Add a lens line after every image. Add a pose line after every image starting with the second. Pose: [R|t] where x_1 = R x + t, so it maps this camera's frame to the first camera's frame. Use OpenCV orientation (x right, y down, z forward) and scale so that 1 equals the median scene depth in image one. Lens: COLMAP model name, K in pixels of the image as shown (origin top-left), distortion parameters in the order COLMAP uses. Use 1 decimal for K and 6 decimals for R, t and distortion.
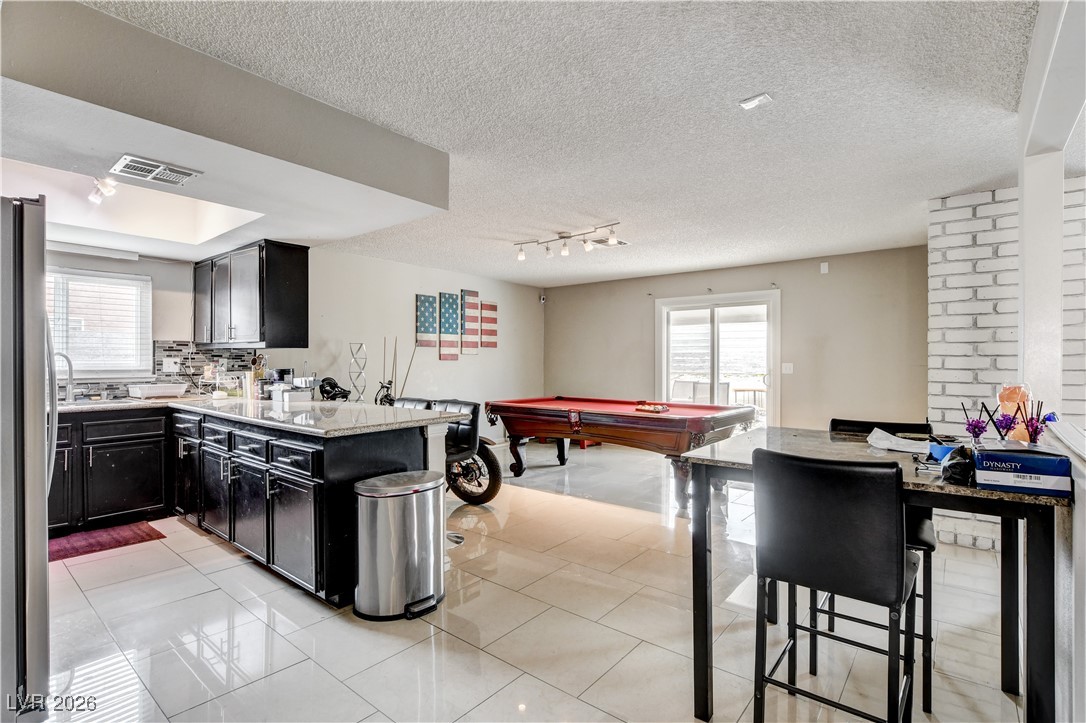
lens RADIAL K [[511.7, 0, 543.0], [0, 511.7, 361.5], [0, 0, 1]] dist [-0.020171, -0.000025]
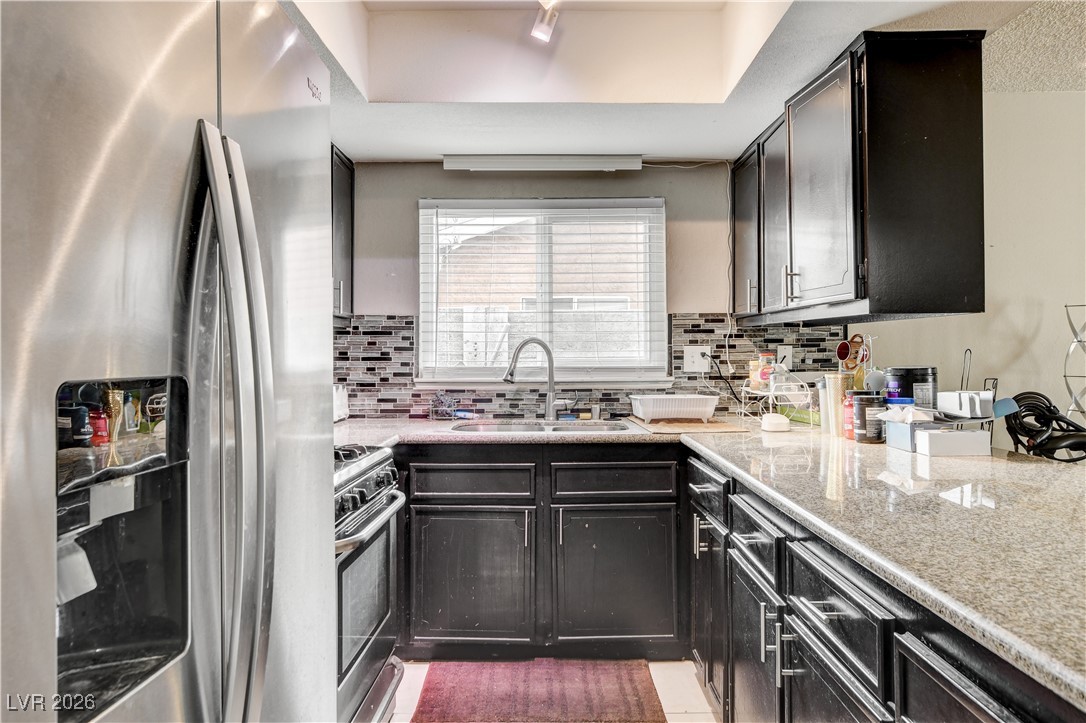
lens RADIAL K [[758.2, 0, 540.4], [0, 758.2, 349.5], [0, 0, 1]] dist [-0.001551, 0.000652]
pose [[0.620936, -0.008756, -0.783812, -0.211253], [0.006407, 0.999961, -0.006095, 0.000946], [0.783835, -0.001237, 0.620968, 0.377173]]
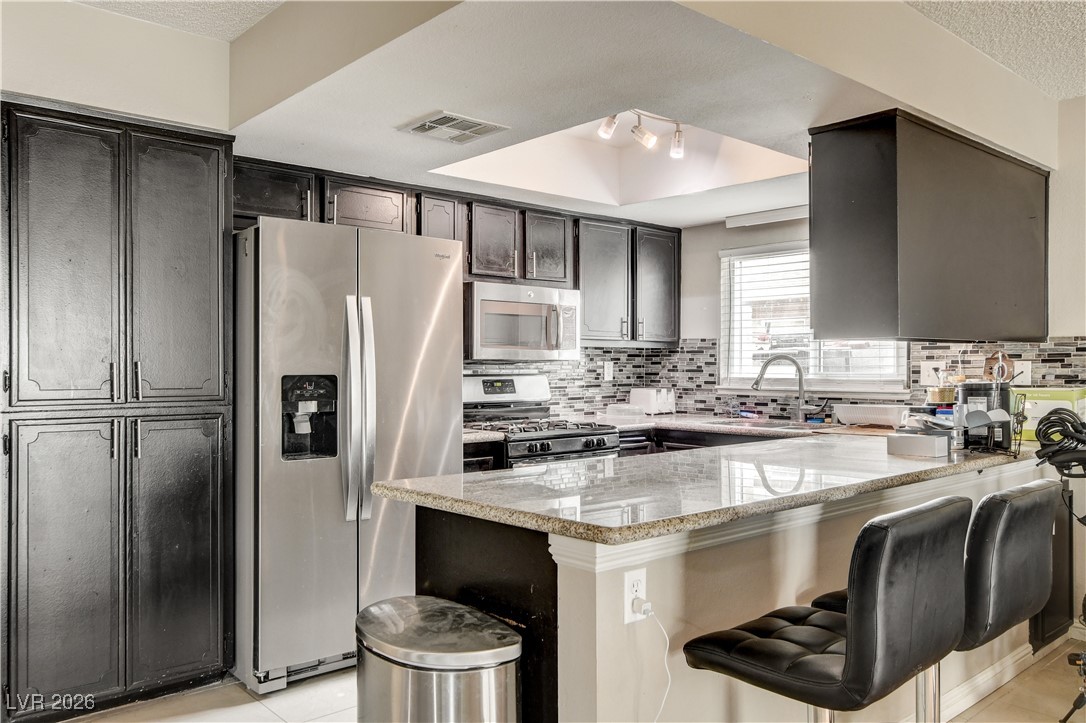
lens RADIAL K [[807.9, 0, 543.0], [0, 807.9, 361.5], [0, 0, 1]] dist [-0.003050, -0.000768]
pose [[-0.169731, -0.007061, -0.985465, 0.250049], [0.000958, 0.999973, -0.007330, -0.000157], [0.985490, -0.002188, -0.169720, 0.728275]]
